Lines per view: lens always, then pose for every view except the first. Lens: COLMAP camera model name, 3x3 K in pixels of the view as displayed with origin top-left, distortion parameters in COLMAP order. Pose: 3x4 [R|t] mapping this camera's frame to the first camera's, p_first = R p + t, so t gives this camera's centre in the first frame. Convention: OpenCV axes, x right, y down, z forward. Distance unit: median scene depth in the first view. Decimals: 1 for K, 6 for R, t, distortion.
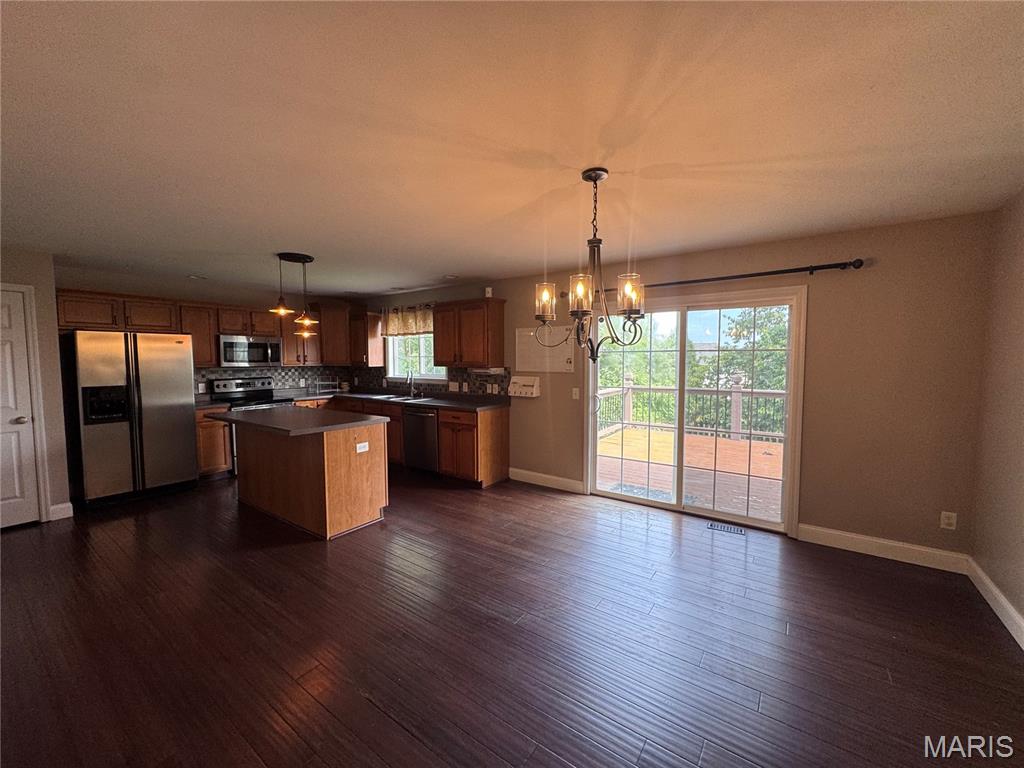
lens RADIAL K [[409.7, 0, 507.5], [0, 409.7, 382.3], [0, 0, 1]] dist [-0.006816, 0.000346]
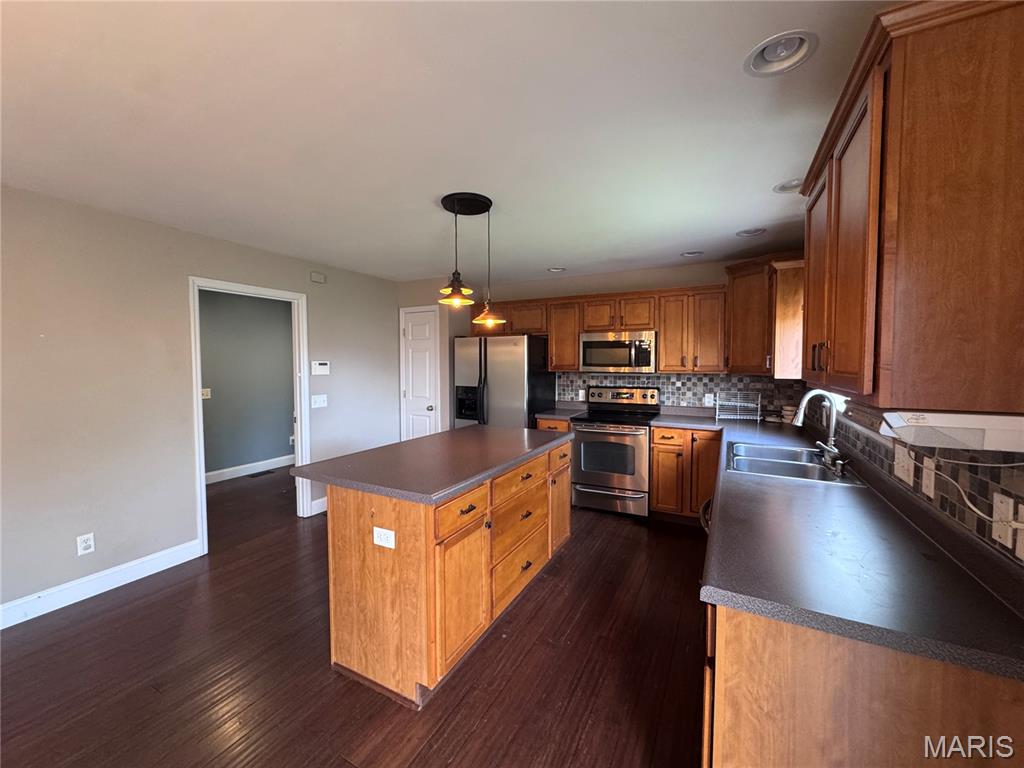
lens RADIAL K [[409.7, 0, 509.8], [0, 409.7, 380.4], [0, 0, 1]] dist [-0.006816, 0.000346]
pose [[0.128813, 0.045538, -0.990623, 0.135895], [-0.057603, 0.997602, 0.038369, -0.054368], [0.989994, 0.052120, 0.131127, 0.928984]]
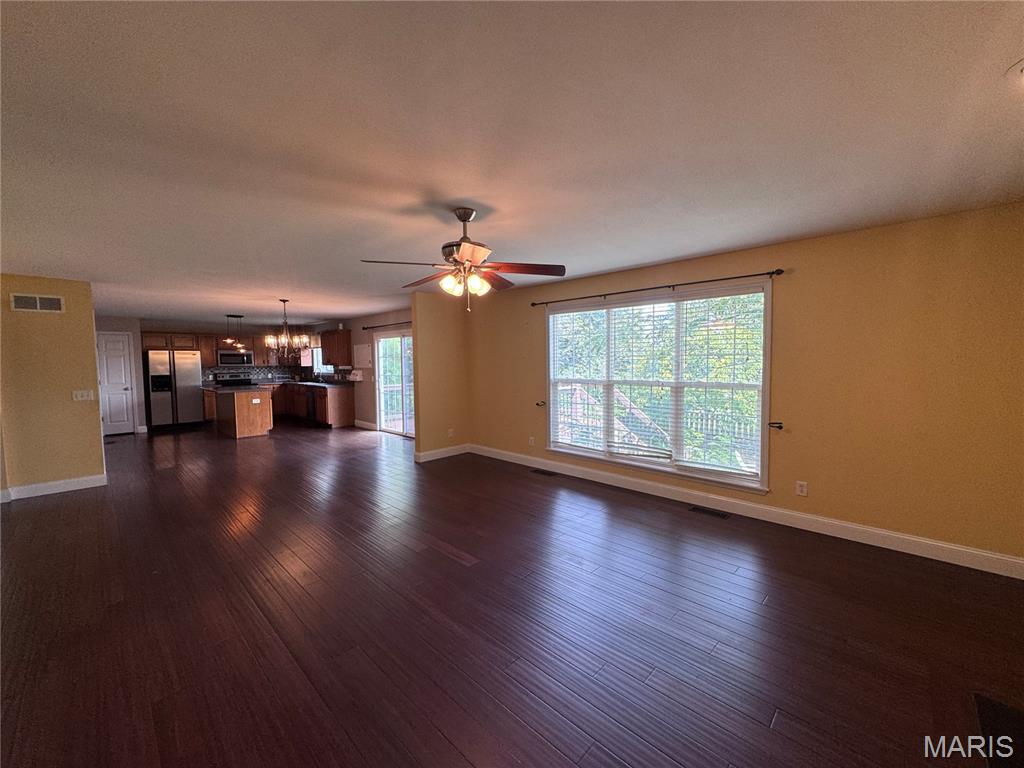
lens RADIAL K [[409.7, 0, 509.3], [0, 409.7, 382.7], [0, 0, 1]] dist [-0.006816, 0.000346]
pose [[0.989736, -0.000349, -0.142908, 1.170466], [-0.000078, 0.999996, -0.002981, 0.055458], [0.142909, 0.002962, 0.989731, -0.898095]]
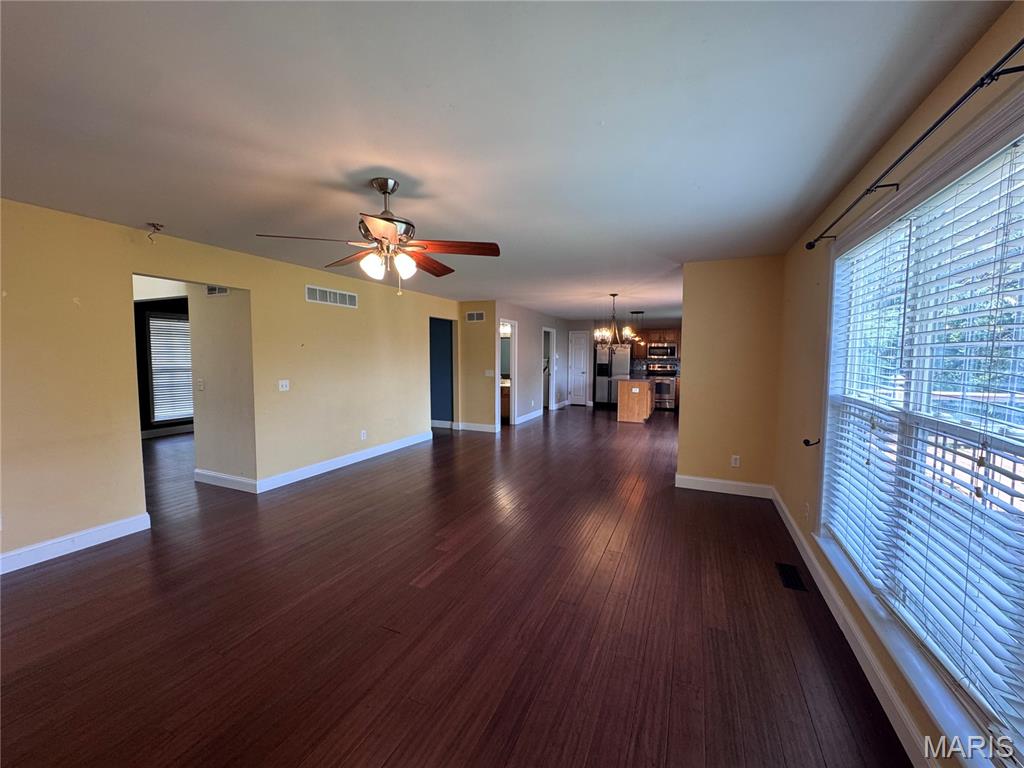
lens RADIAL K [[409.7, 0, 512.5], [0, 409.7, 383.2], [0, 0, 1]] dist [-0.006816, 0.000346]
pose [[0.203429, 0.072060, -0.976434, 1.621958], [-0.063817, 0.996143, 0.060219, 0.014825], [0.977008, 0.050062, 0.207243, -0.195288]]
